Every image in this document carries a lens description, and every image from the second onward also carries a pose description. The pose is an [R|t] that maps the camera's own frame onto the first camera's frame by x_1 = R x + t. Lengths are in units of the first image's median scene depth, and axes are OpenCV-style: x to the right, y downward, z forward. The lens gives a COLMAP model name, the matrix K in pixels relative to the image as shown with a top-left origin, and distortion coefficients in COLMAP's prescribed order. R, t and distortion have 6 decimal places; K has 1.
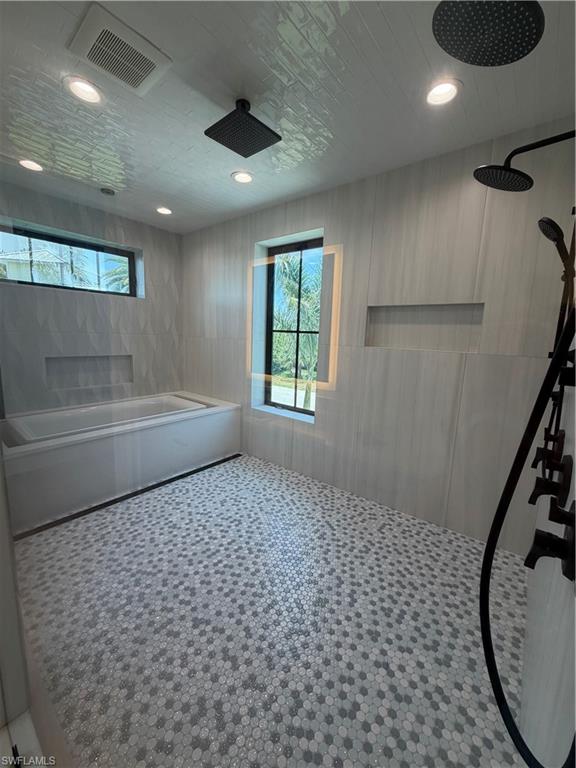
lens RADIAL K [[306.6, 0, 288.8], [0, 306.6, 382.6], [0, 0, 1]] dist [0.000572, 0.000216]
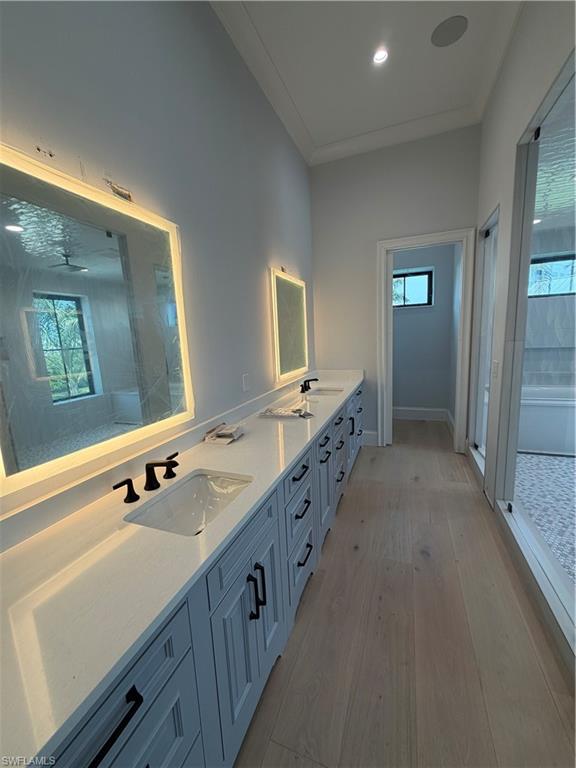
lens RADIAL K [[306.6, 0, 288.8], [0, 306.6, 382.6], [0, 0, 1]] dist [0.000572, 0.000216]
pose [[0.314447, 0.095691, -0.944440, 0.380027], [-0.090316, 0.993409, 0.070582, 0.115599], [0.944969, 0.063104, 0.321016, -0.748535]]
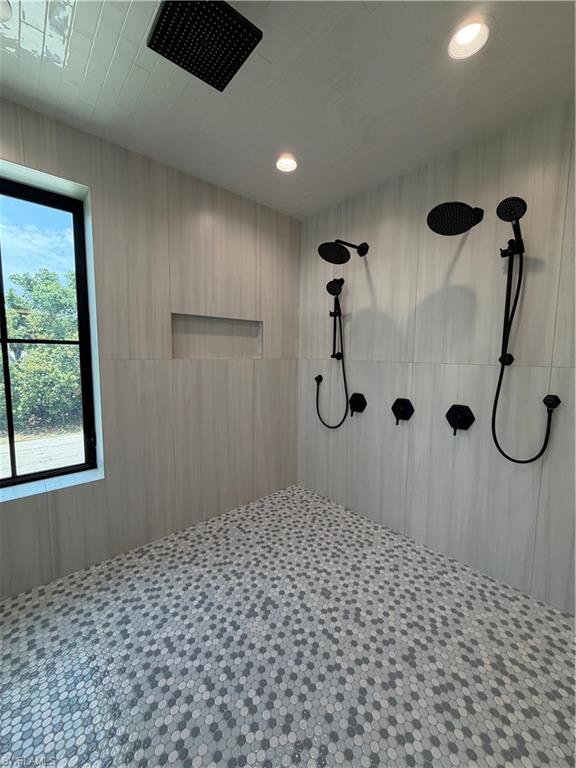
lens RADIAL K [[306.6, 0, 288.8], [0, 306.6, 382.6], [0, 0, 1]] dist [0.000572, 0.000216]
pose [[0.158677, -0.131441, 0.978542, -0.756998], [0.147654, 0.983113, 0.108112, -0.131675], [-0.976227, 0.127331, 0.175405, 0.724908]]
